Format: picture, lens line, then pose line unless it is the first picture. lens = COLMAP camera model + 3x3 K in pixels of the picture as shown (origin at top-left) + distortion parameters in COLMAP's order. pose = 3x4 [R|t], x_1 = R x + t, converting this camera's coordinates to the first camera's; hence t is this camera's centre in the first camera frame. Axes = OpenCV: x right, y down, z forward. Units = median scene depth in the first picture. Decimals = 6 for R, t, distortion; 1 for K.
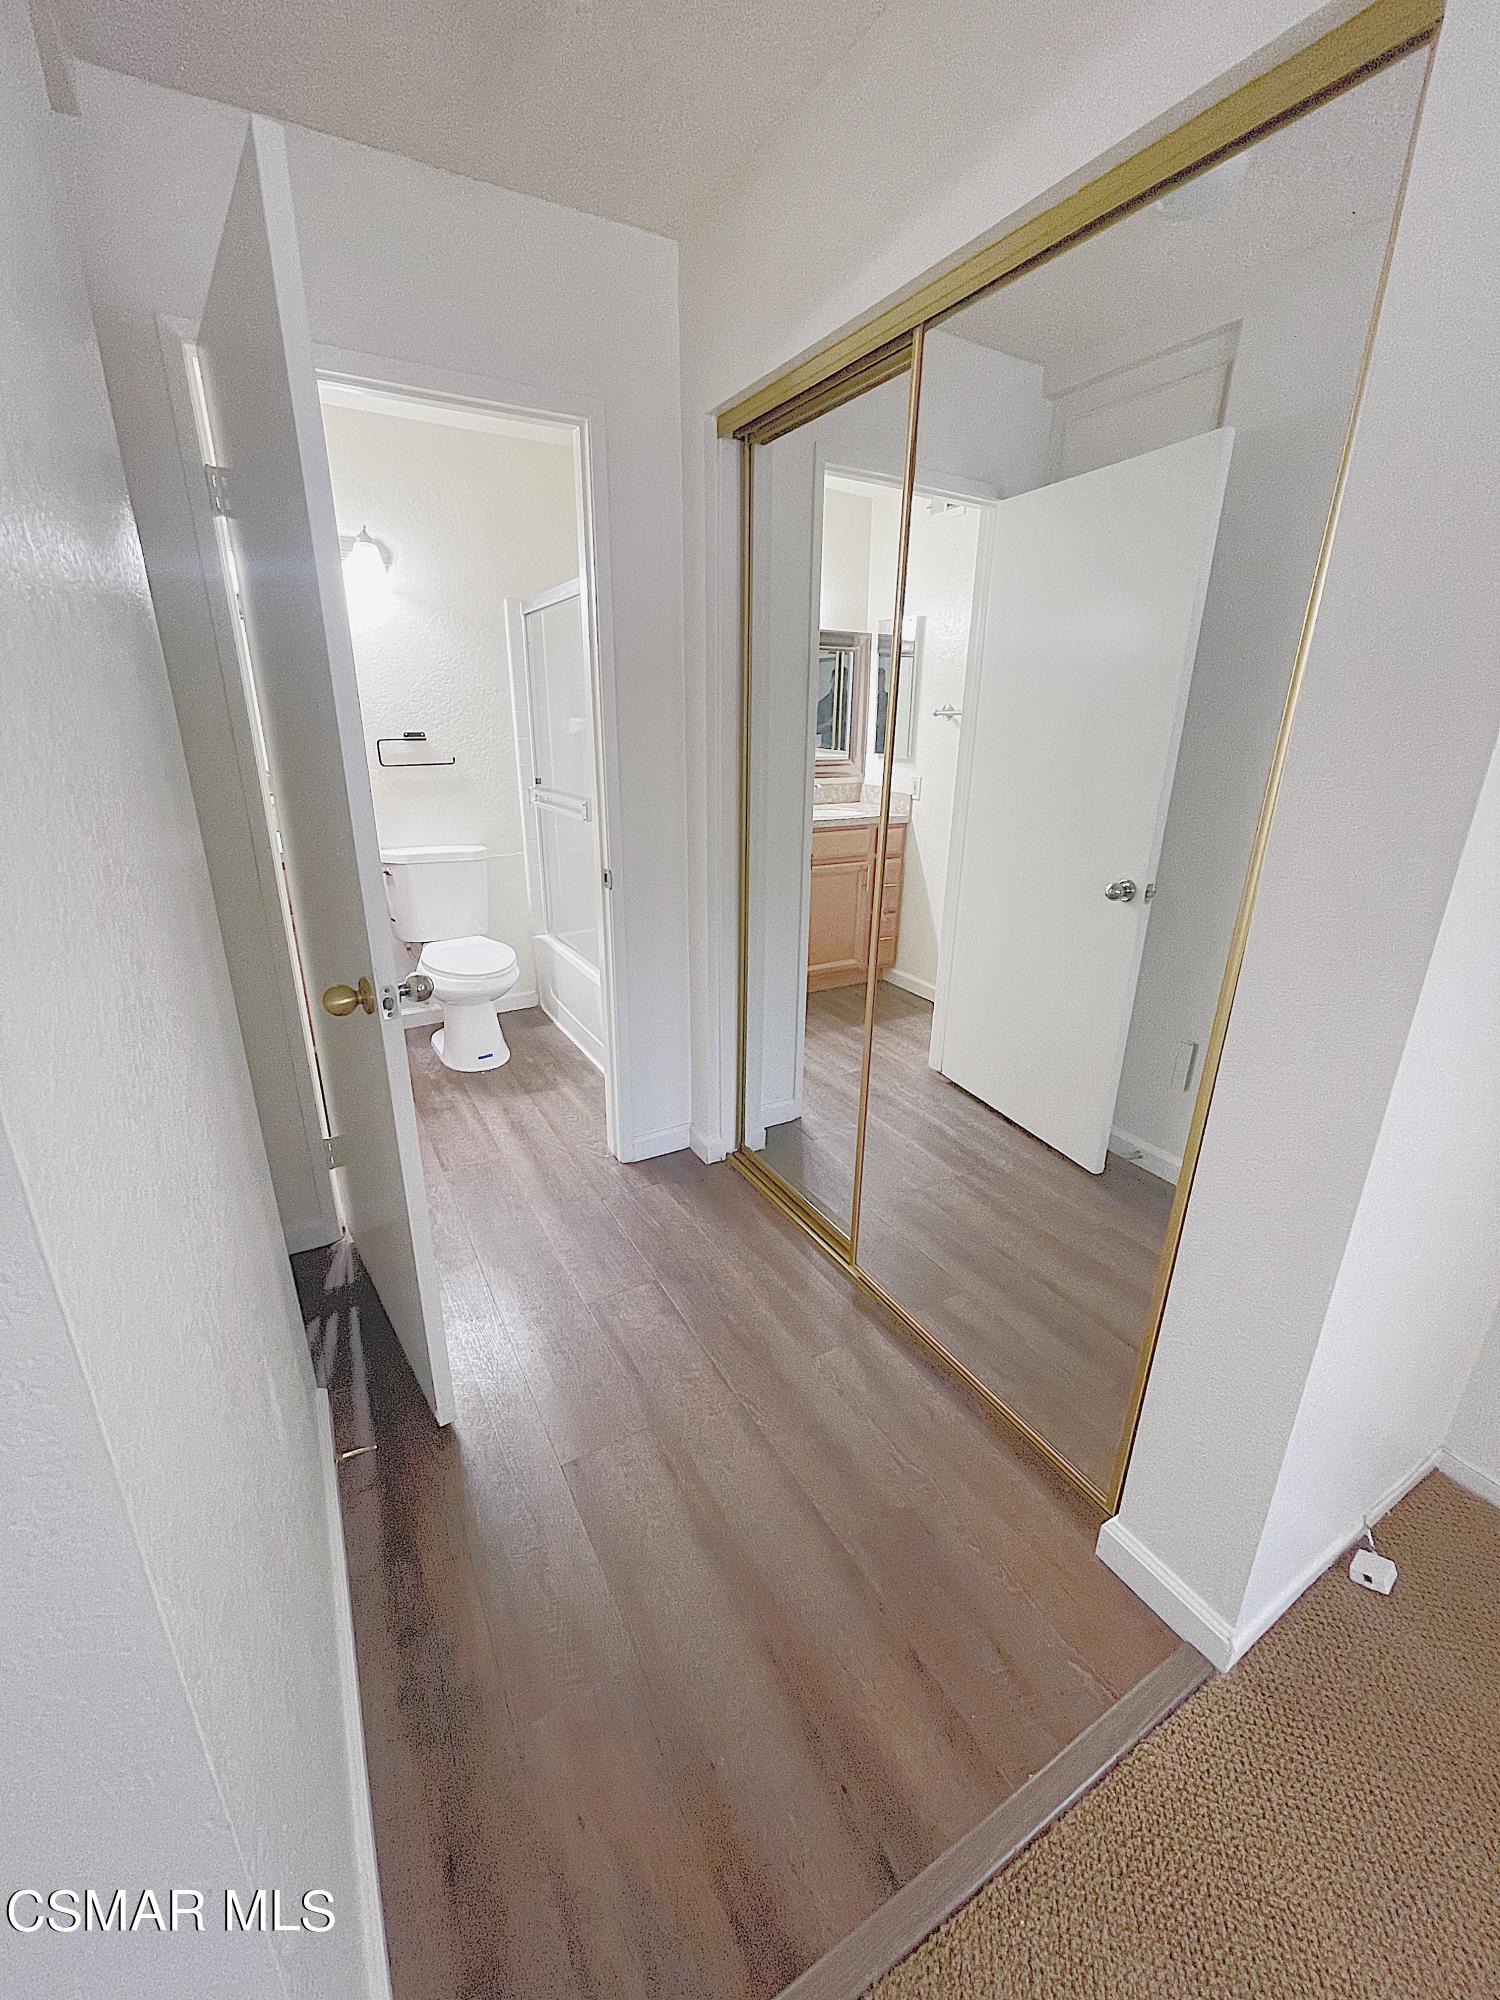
lens RADIAL K [[806.8, 0, 747.2], [0, 806.8, 999.3], [0, 0, 1]] dist [-0.005484, 0.001654]
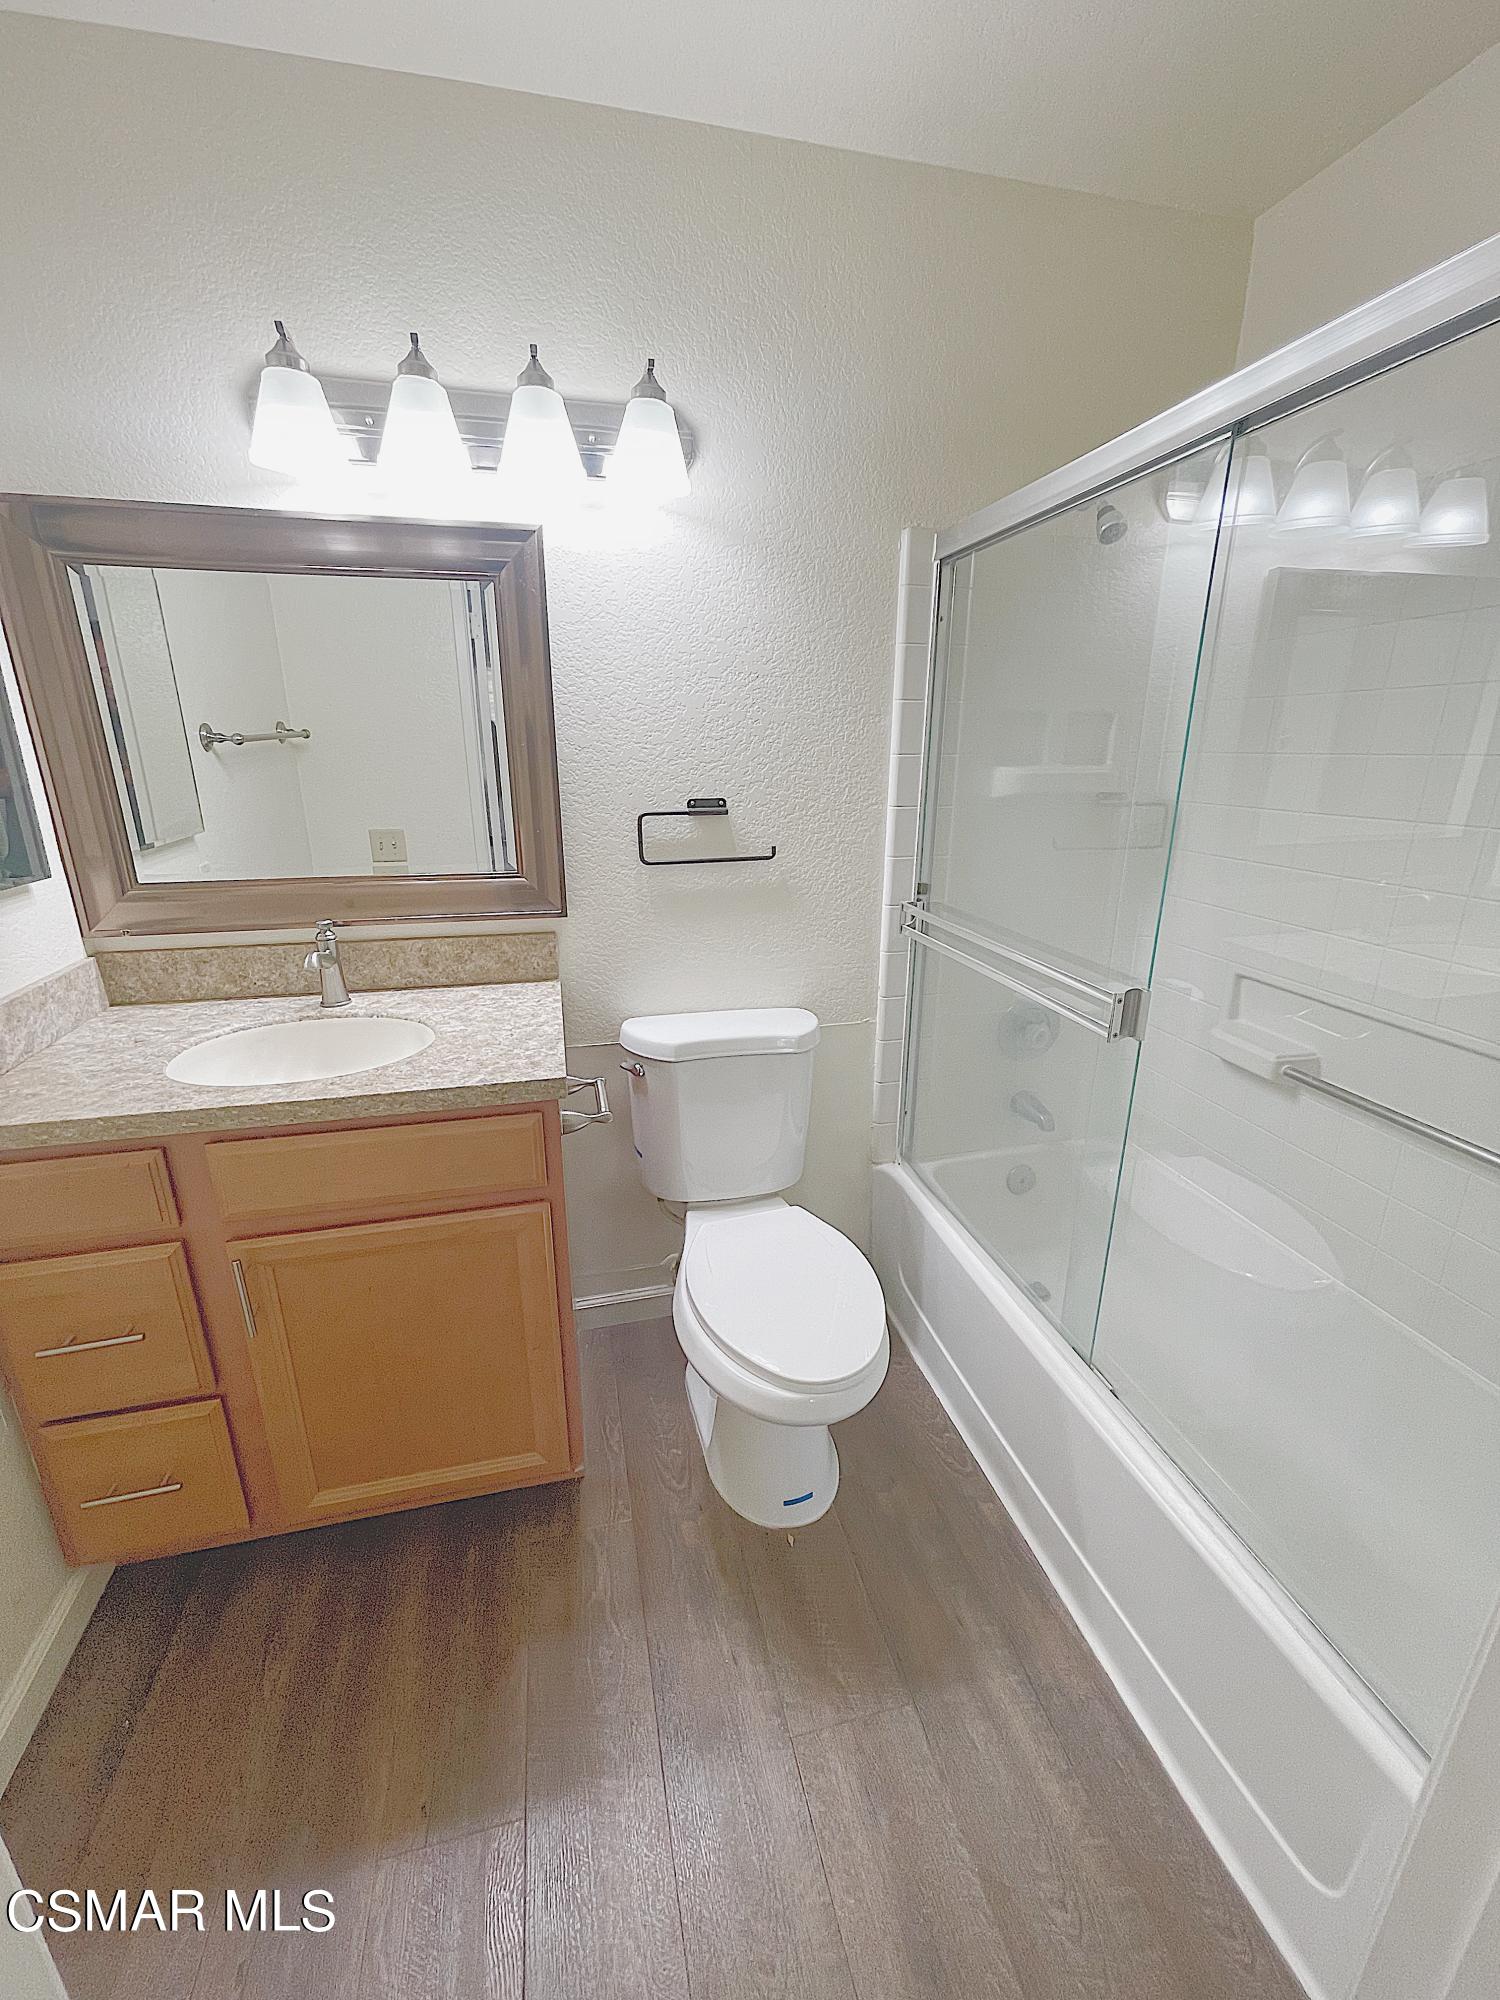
lens RADIAL K [[806.8, 0, 749.5], [0, 806.8, 997.3], [0, 0, 1]] dist [-0.005484, 0.001654]
pose [[0.961579, 0.073547, -0.264494, -0.244837], [-0.082791, 0.996279, -0.023961, -0.197531], [0.261748, 0.044938, 0.964090, 0.525339]]
